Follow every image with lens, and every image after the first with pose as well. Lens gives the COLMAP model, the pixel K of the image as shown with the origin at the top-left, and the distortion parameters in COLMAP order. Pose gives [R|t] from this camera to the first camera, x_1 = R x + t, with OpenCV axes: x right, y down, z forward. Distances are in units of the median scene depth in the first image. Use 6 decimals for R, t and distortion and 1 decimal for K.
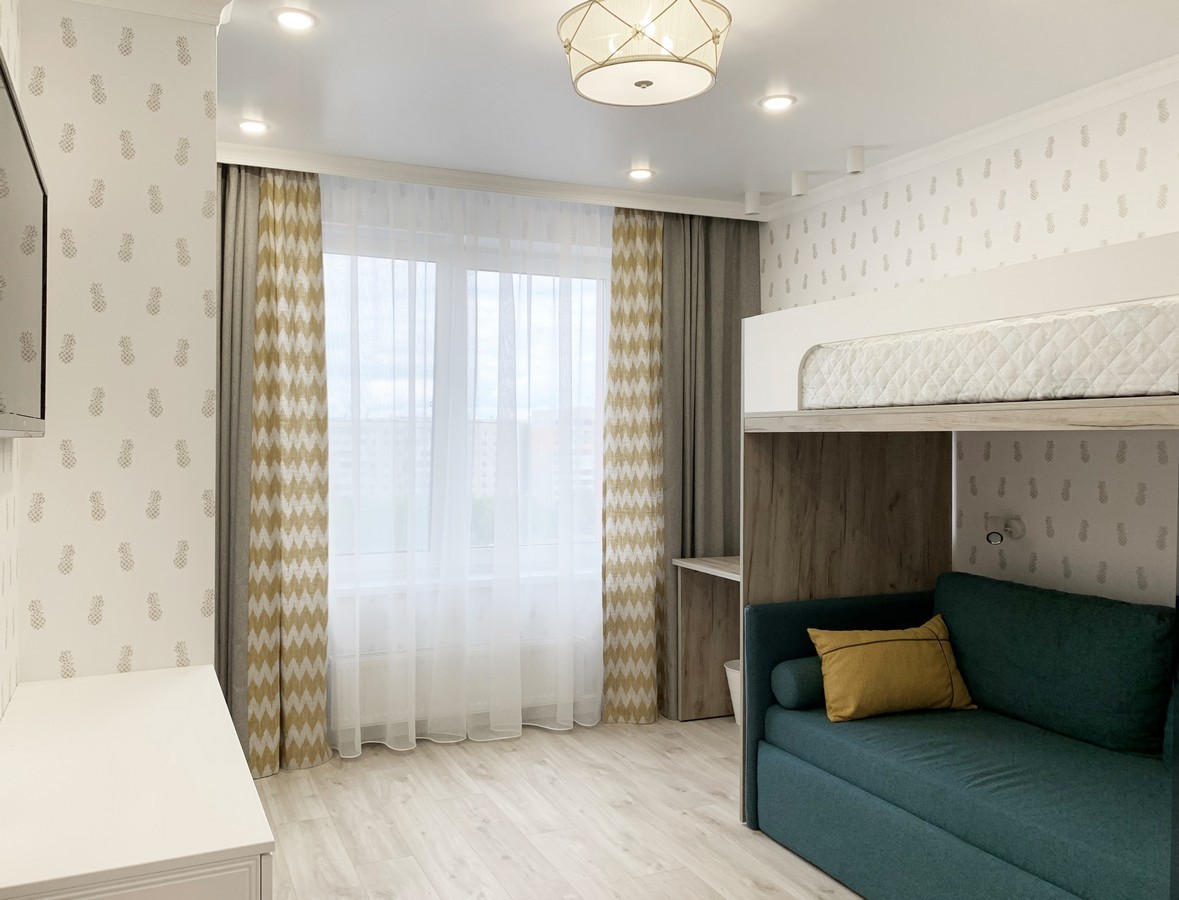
lens RADIAL K [[947.2, 0, 589.5], [0, 947.2, 450.0], [0, 0, 1]] dist [0.091941, -0.125013]
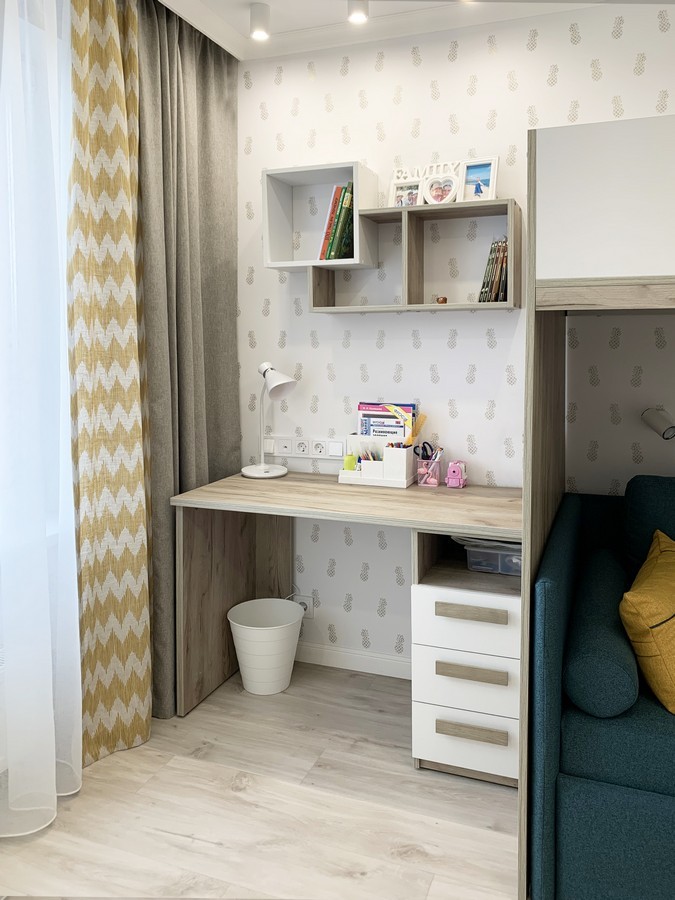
lens RADIAL K [[666.4, 0, 338.1], [0, 666.4, 365.8], [0, 0, 1]] dist [0.001261, 0.001024]
pose [[0.695195, -0.037144, 0.717861, -0.177031], [0.015560, 0.999208, 0.036633, 0.000525], [-0.718653, -0.014297, 0.695222, 0.568600]]
